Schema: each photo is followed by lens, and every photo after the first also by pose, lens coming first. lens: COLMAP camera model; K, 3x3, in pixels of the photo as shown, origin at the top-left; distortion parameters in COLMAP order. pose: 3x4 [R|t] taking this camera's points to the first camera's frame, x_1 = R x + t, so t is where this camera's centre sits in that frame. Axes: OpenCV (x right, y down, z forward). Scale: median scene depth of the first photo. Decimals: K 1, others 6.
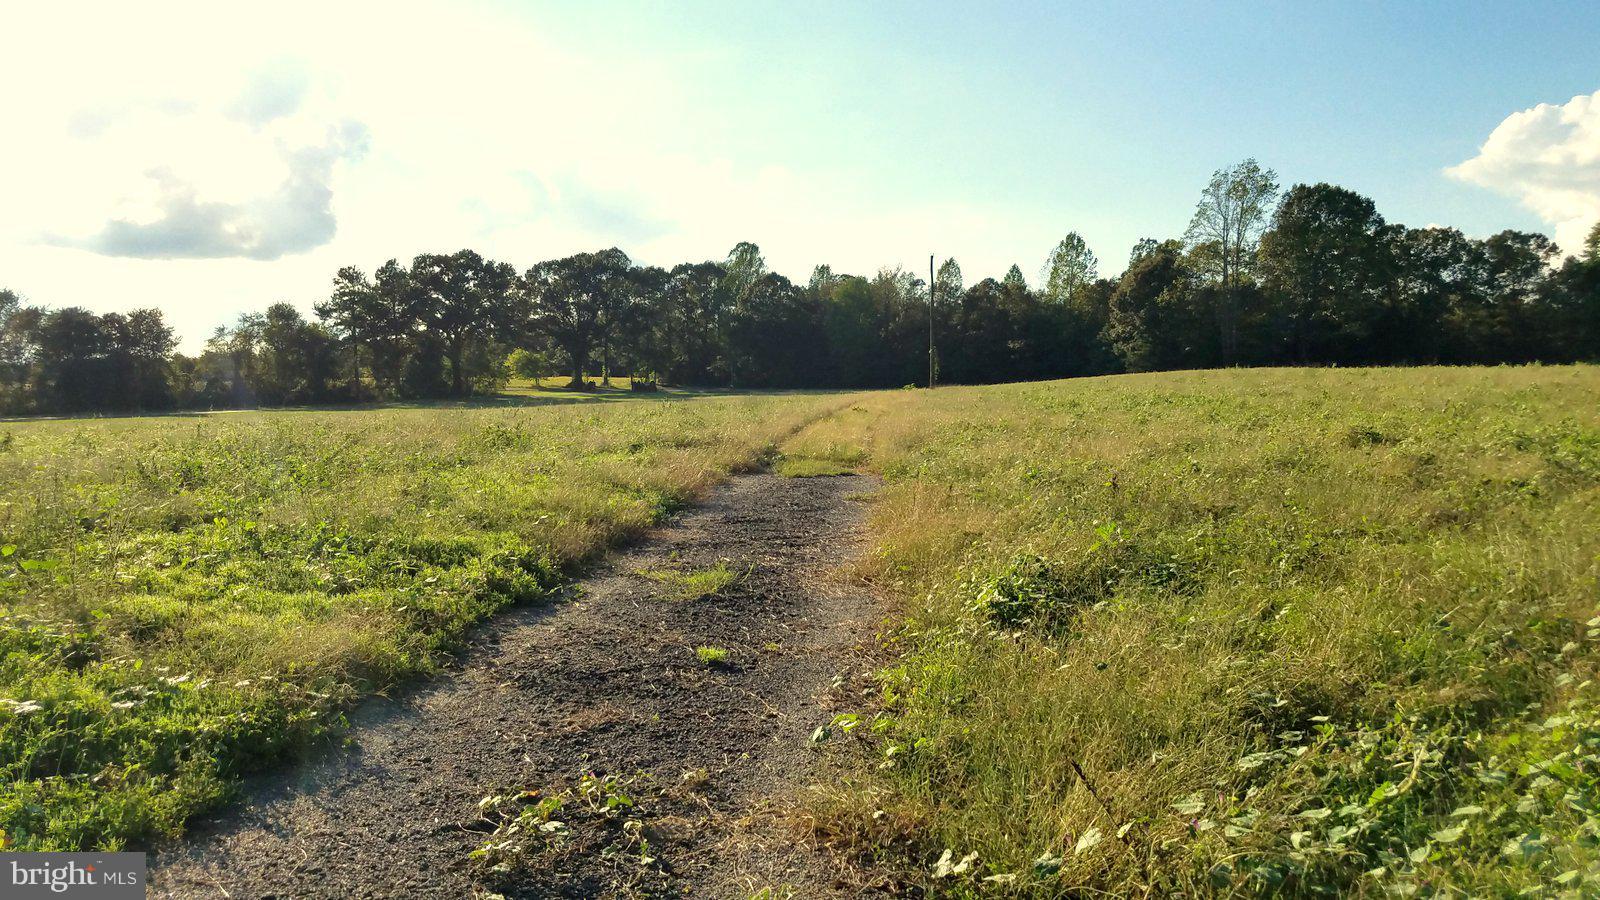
lens RADIAL K [[1224.3, 0, 802.1], [0, 1224.3, 422.0], [0, 0, 1]] dist [0.183783, -0.298743]
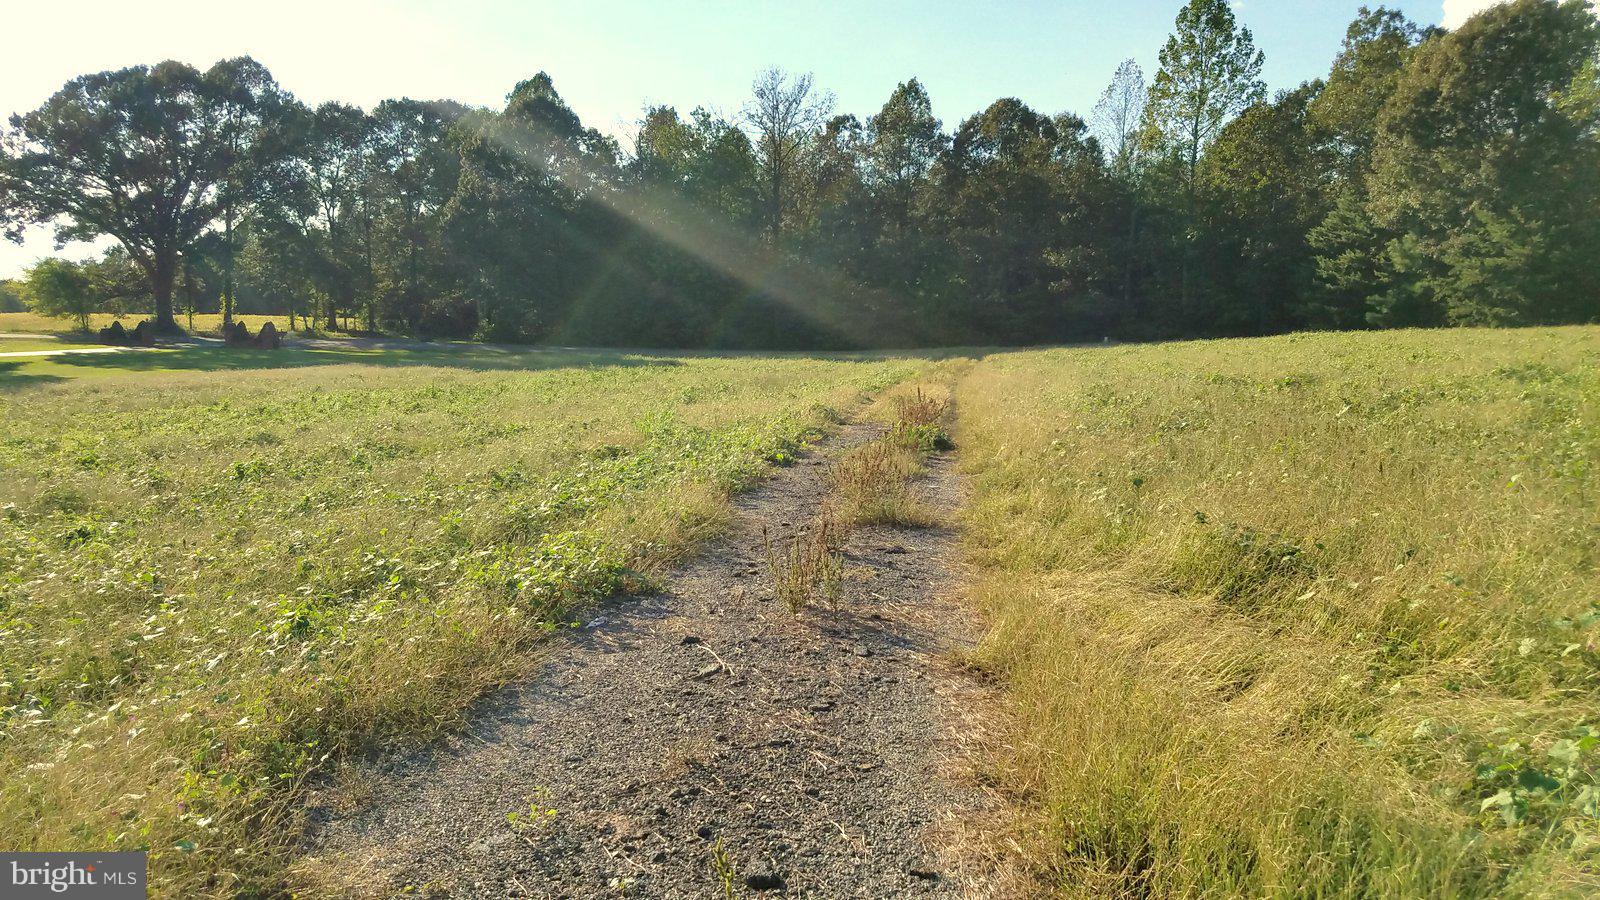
lens RADIAL K [[1224.3, 0, 802.1], [0, 1224.3, 422.0], [0, 0, 1]] dist [0.183783, -0.298743]
pose [[0.998221, 0.011781, 0.058444, 0.047373], [-0.014290, 0.998986, 0.042699, -0.017880], [-0.057881, -0.043458, 0.997377, 0.479122]]
